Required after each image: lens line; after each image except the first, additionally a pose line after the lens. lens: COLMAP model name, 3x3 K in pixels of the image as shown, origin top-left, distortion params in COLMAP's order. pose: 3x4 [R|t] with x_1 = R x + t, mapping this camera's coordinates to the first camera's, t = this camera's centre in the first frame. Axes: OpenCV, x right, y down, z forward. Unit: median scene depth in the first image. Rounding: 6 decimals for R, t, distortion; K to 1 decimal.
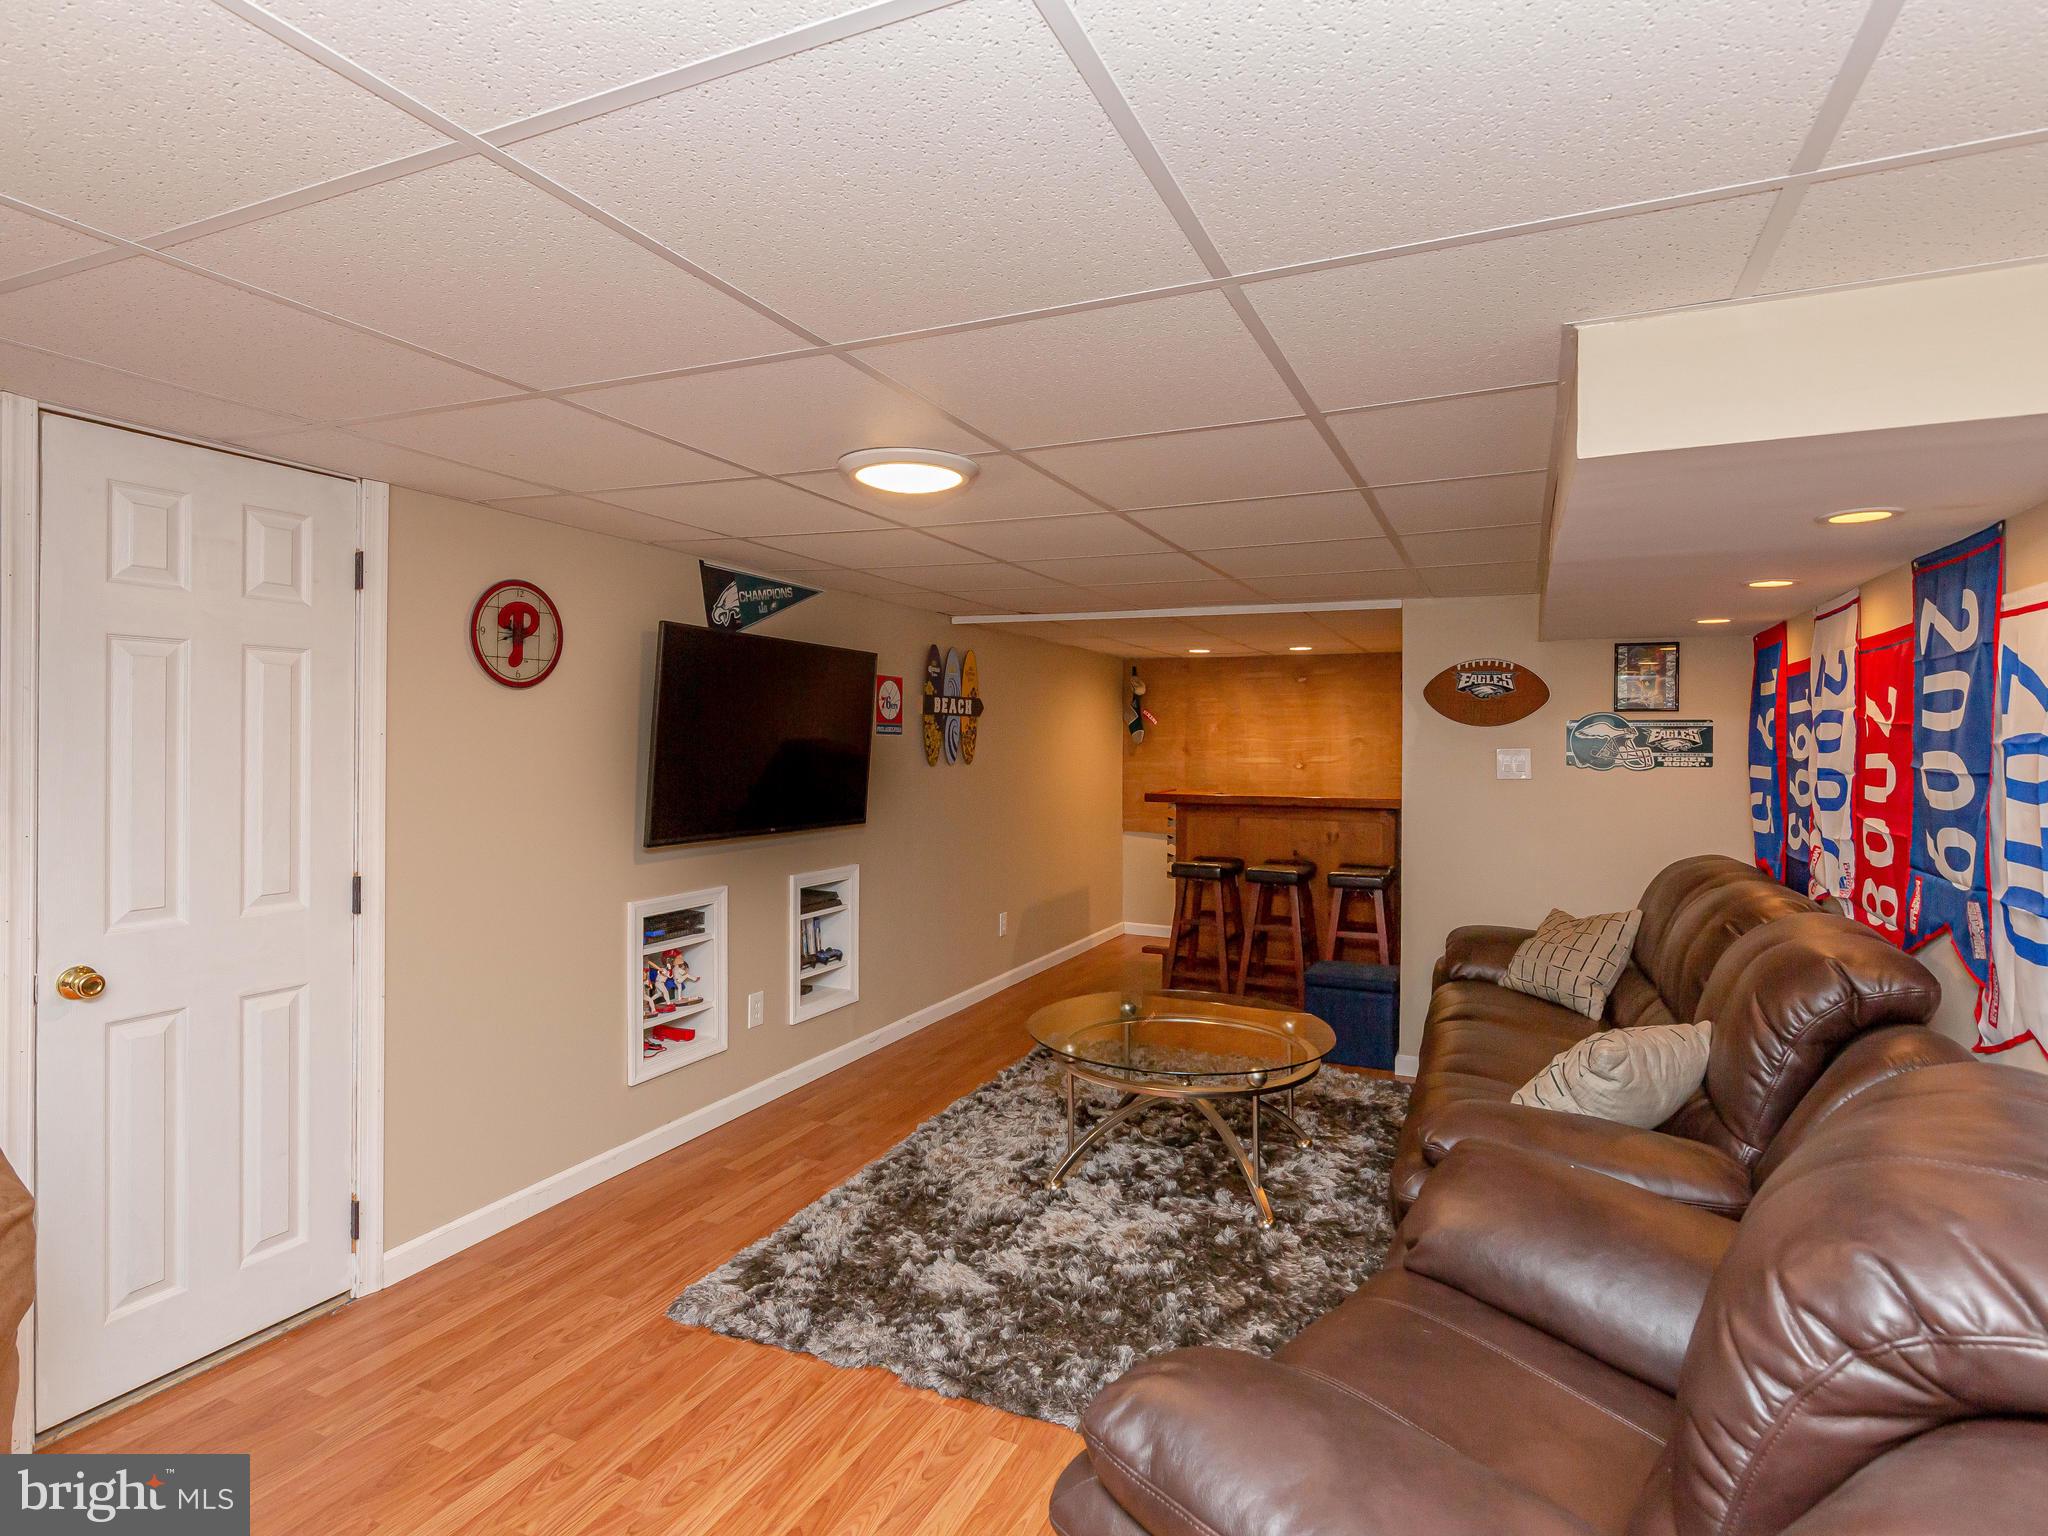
lens RADIAL K [[1043.6, 0, 1024.0], [0, 1043.6, 768.0], [0, 0, 1]] dist [-0.001482, -0.000975]
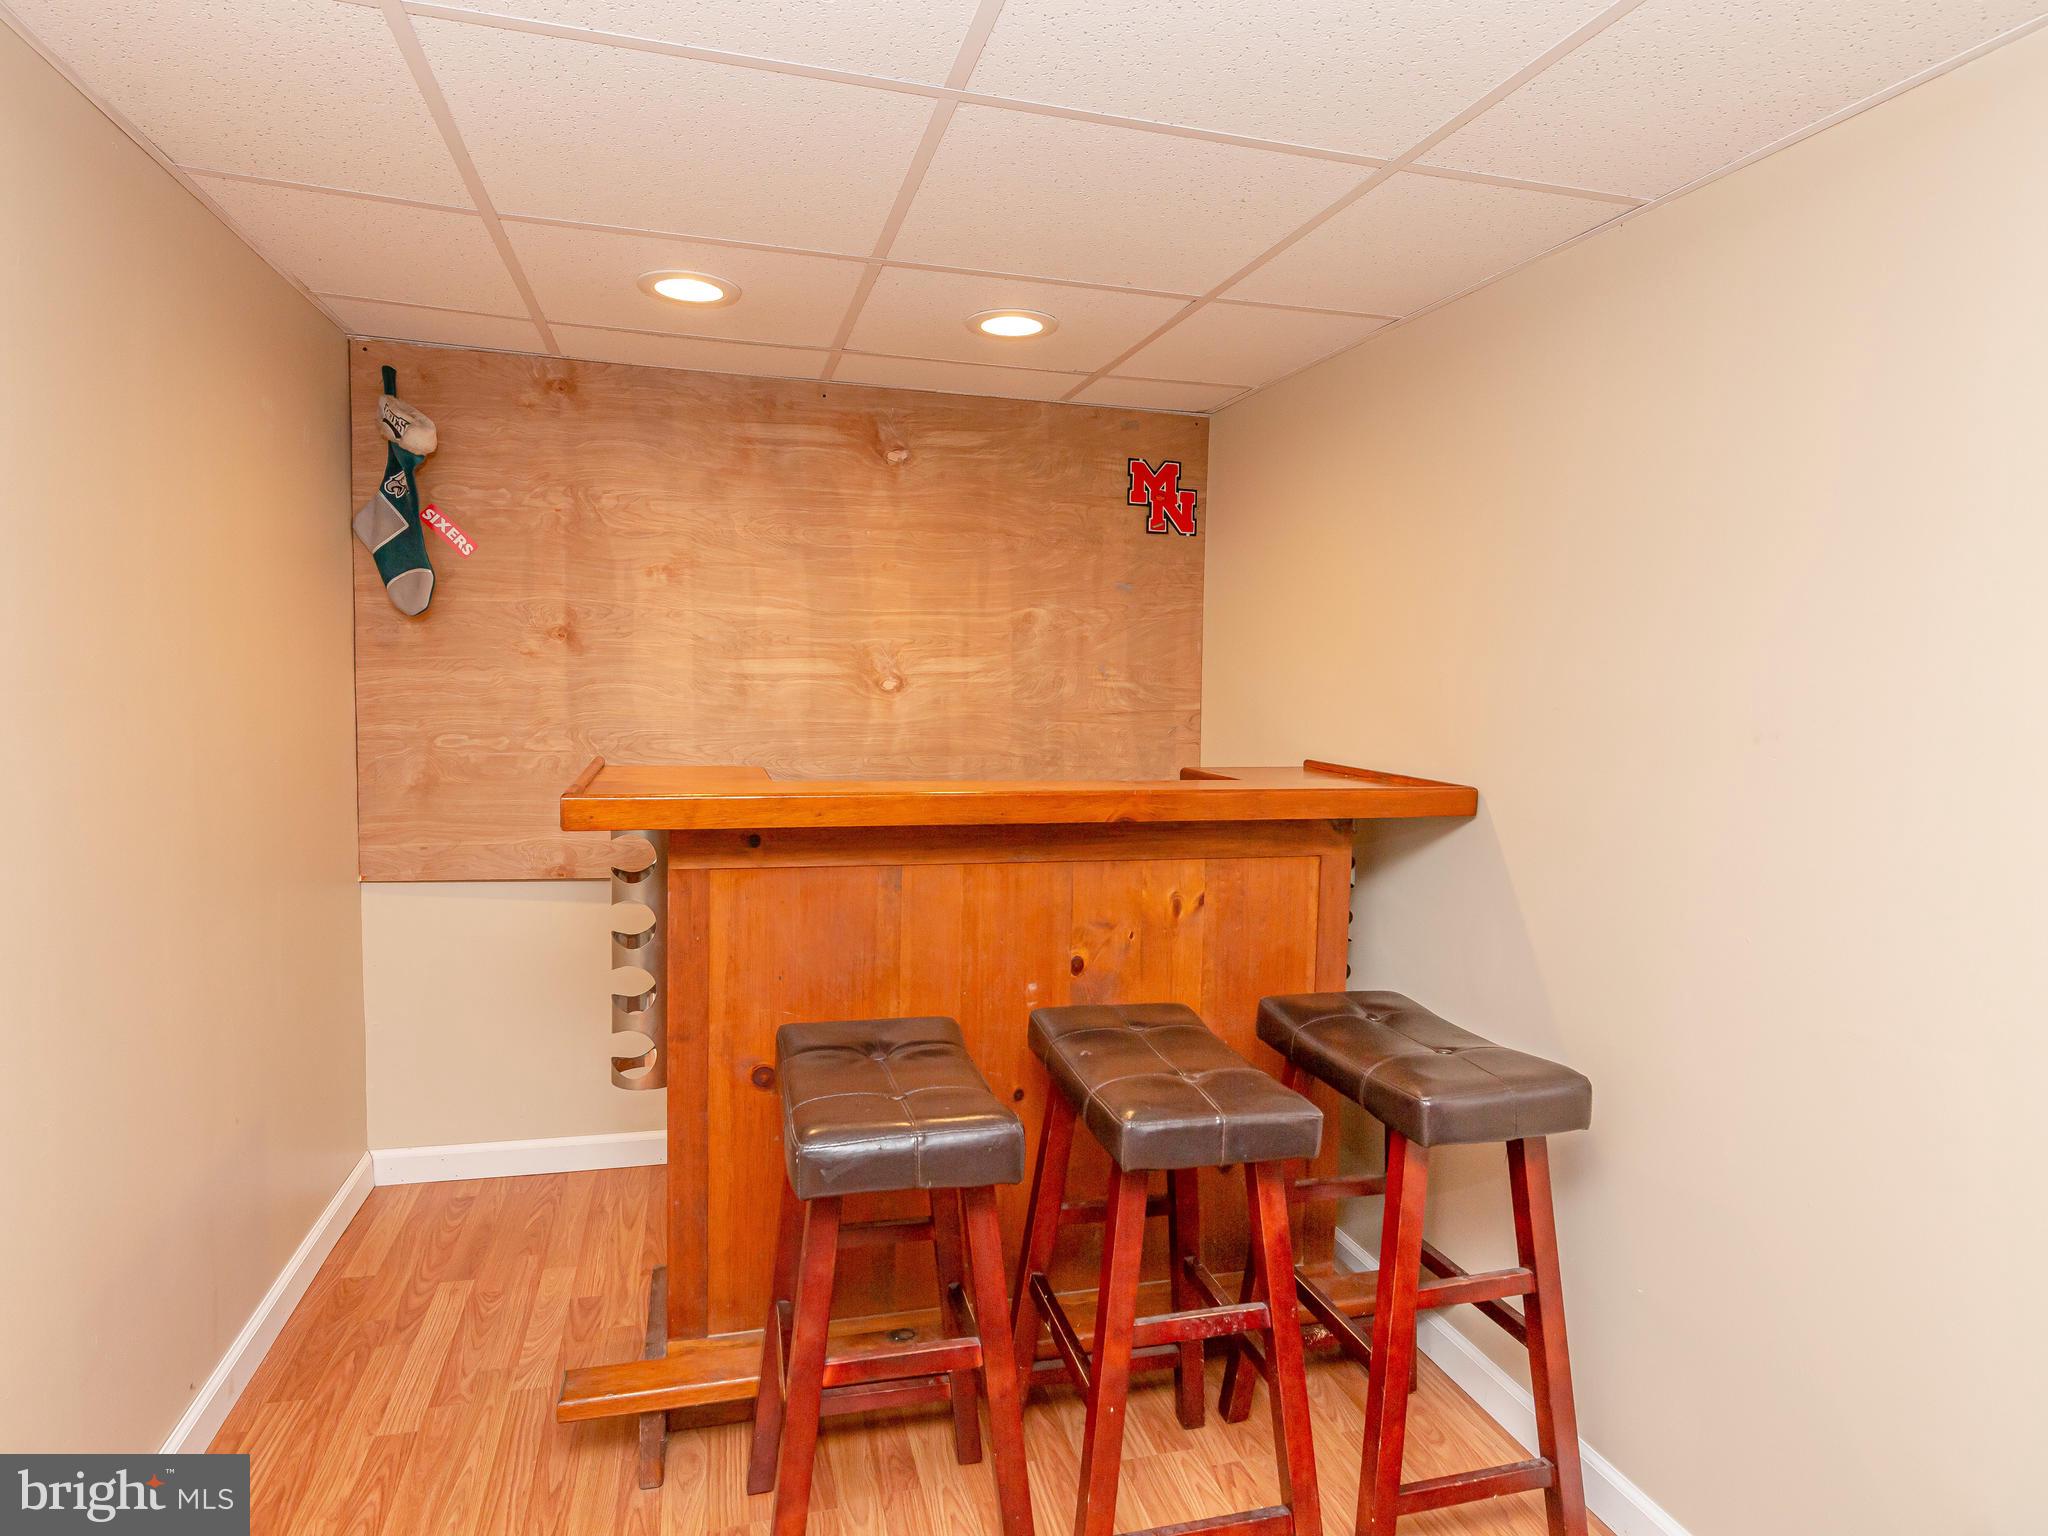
lens RADIAL K [[1189.4, 0, 1024.6], [0, 1189.4, 764.2], [0, 0, 1]] dist [0.002075, -0.000110]
pose [[0.771760, -0.038333, 0.634757, 0.039291], [-0.000834, 0.998120, 0.061291, 0.001458], [-0.635913, -0.047831, 0.770277, 1.101632]]
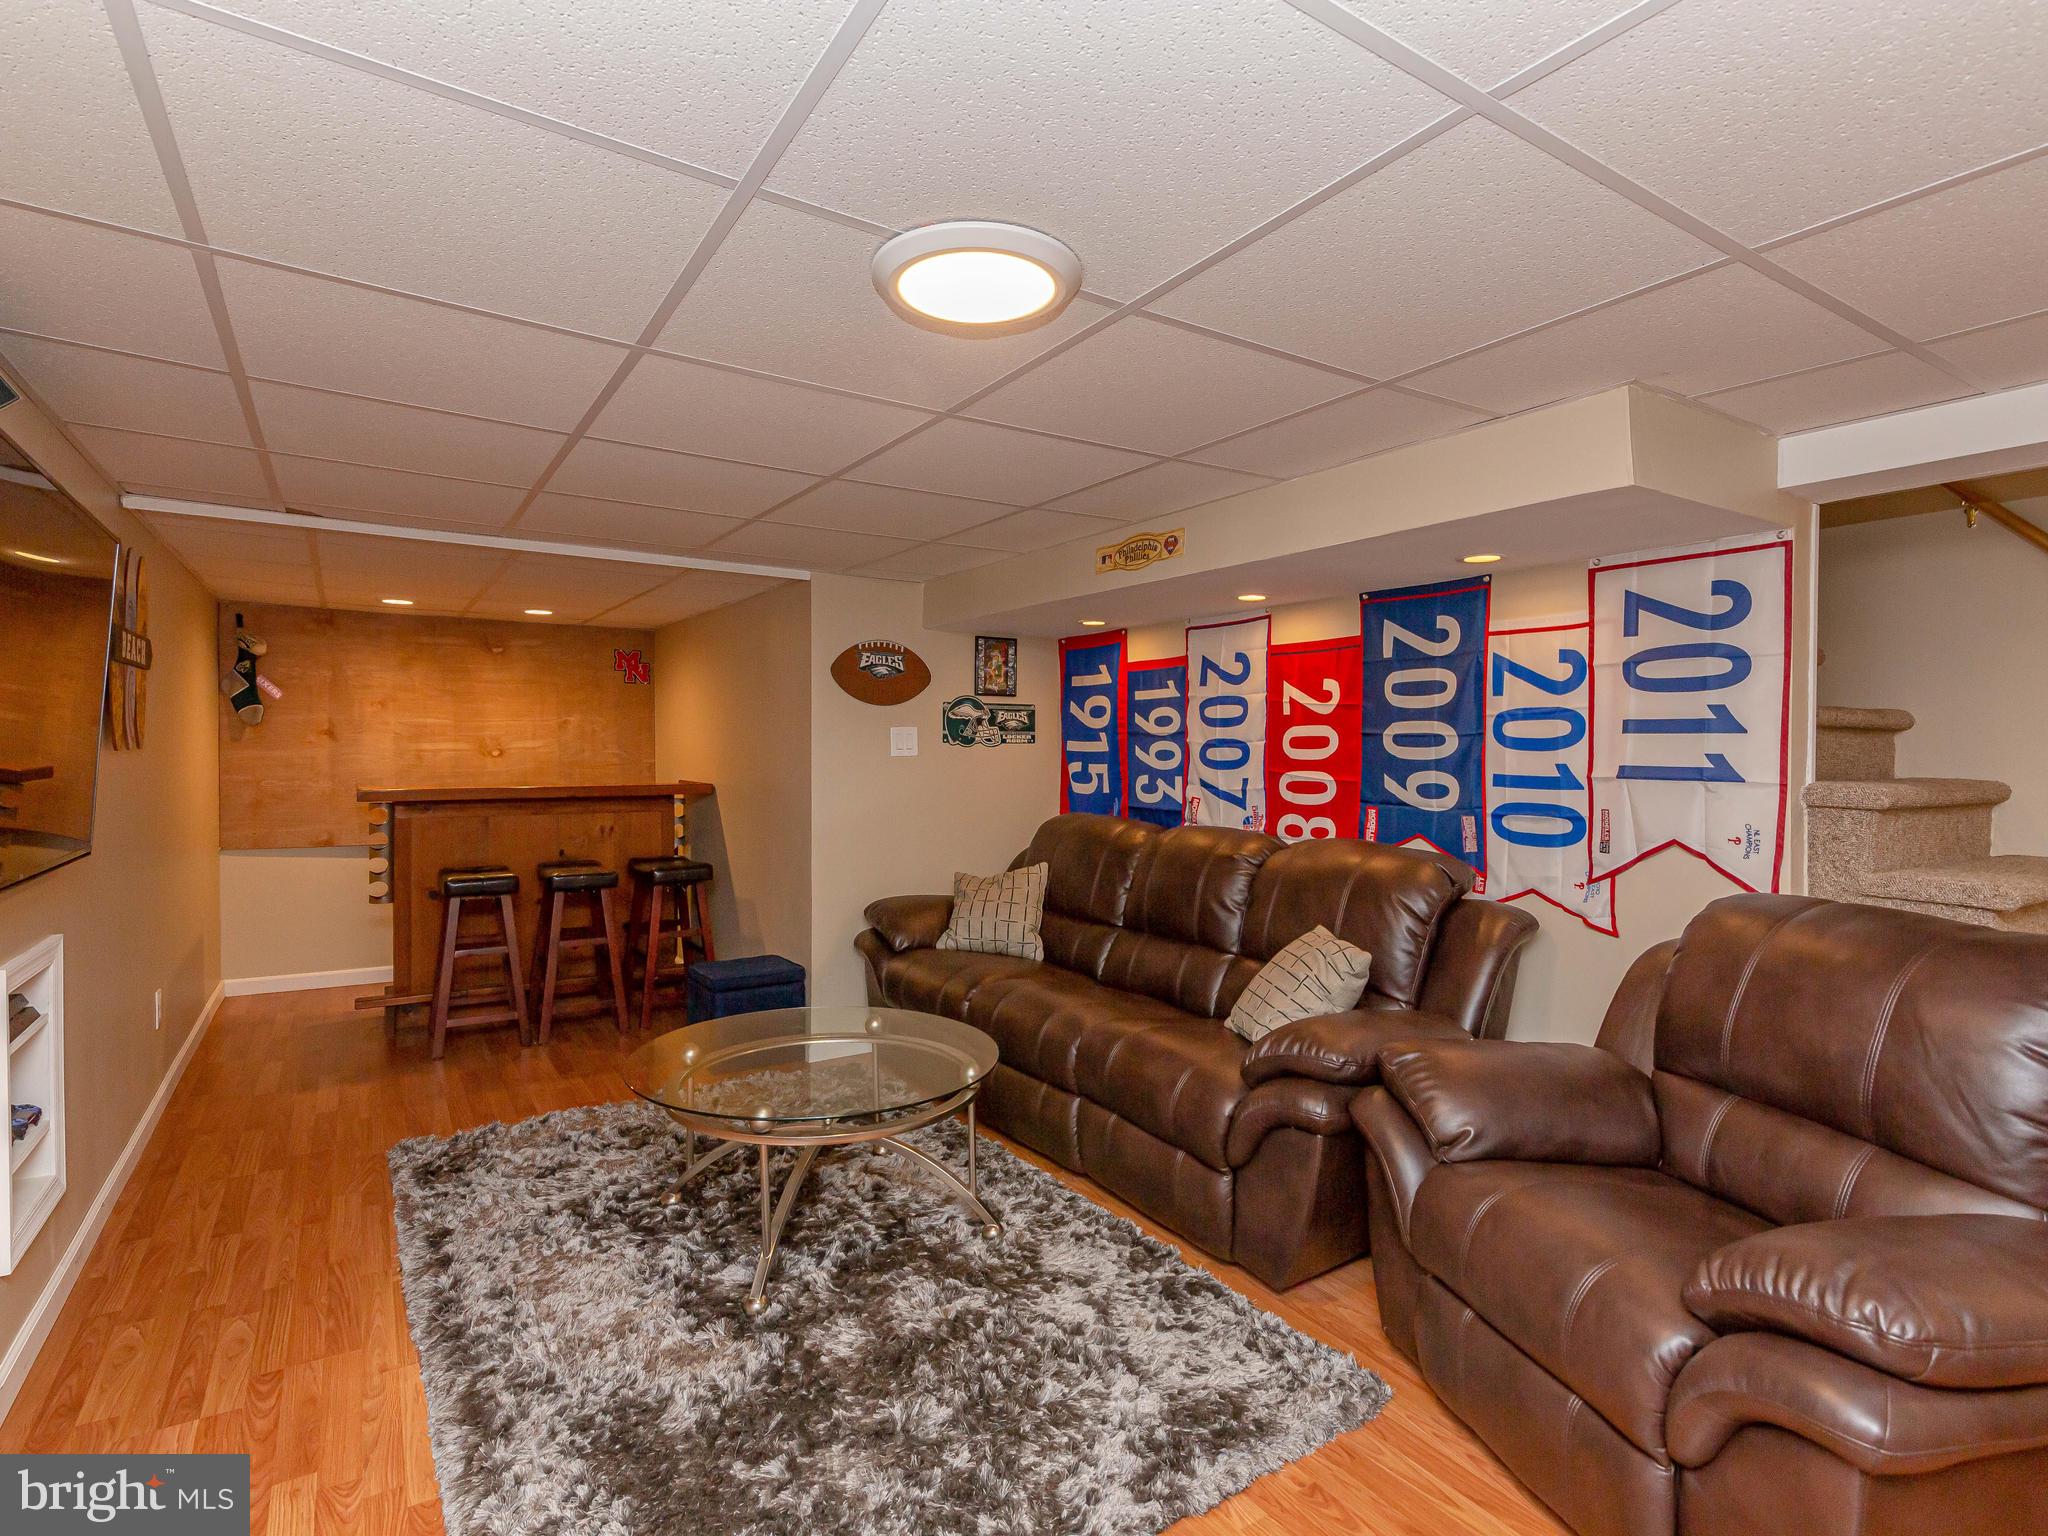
lens RADIAL K [[1043.6, 0, 1024.0], [0, 1043.6, 768.0], [0, 0, 1]] dist [-0.001482, -0.000975]
pose [[0.546442, -0.022269, 0.837201, -0.361133], [0.018167, 0.999726, 0.014734, 0.009710], [-0.837300, 0.007158, 0.546697, 0.327150]]
